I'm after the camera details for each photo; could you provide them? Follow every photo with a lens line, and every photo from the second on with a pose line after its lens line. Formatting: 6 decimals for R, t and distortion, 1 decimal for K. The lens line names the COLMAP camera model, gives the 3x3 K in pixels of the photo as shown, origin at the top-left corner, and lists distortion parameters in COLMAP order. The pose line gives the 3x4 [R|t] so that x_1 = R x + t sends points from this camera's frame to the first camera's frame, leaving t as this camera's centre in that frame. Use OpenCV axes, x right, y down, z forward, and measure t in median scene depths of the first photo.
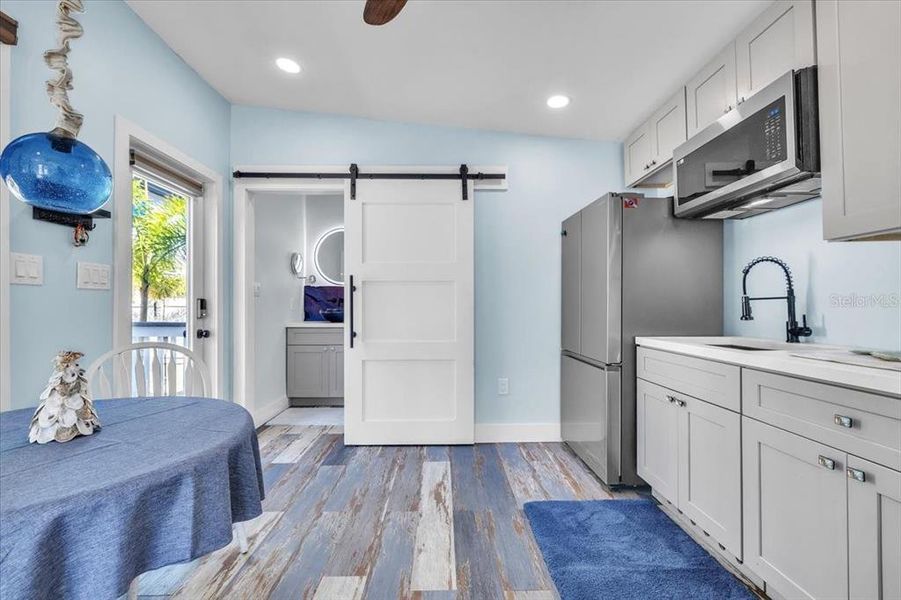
lens RADIAL K [[378.2, 0, 451.8], [0, 378.2, 306.3], [0, 0, 1]] dist [-0.004231, -0.000132]
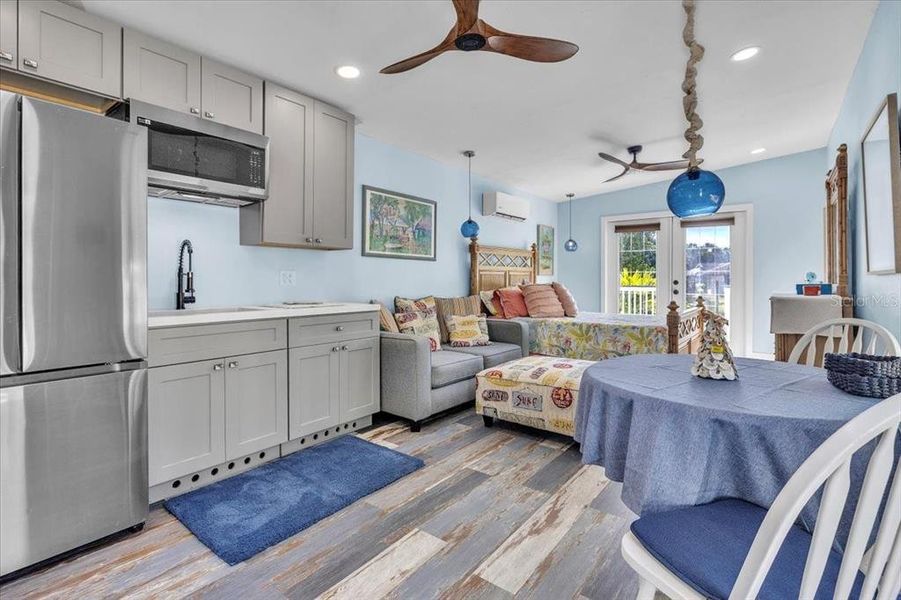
lens RADIAL K [[435.2, 0, 447.3], [0, 435.2, 280.2], [0, 0, 1]] dist [-0.005380, -0.000761]
pose [[-0.777774, 0.003894, 0.628532, -0.729781], [0.001003, 0.999987, -0.004955, 0.006376], [-0.628543, -0.003223, -0.777768, 1.612780]]
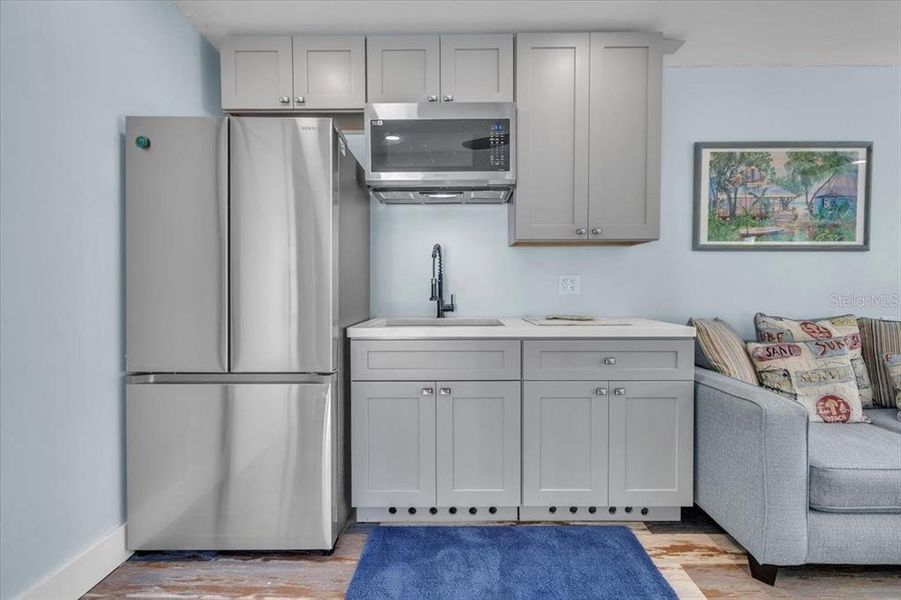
lens RADIAL K [[378.2, 0, 450.4], [0, 378.2, 296.1], [0, 0, 1]] dist [-0.004231, -0.000132]
pose [[0.034665, -0.016088, 0.999269, -0.318222], [0.000200, 0.999871, 0.016091, 0.006332], [-0.999399, -0.000358, 0.034664, 0.949135]]
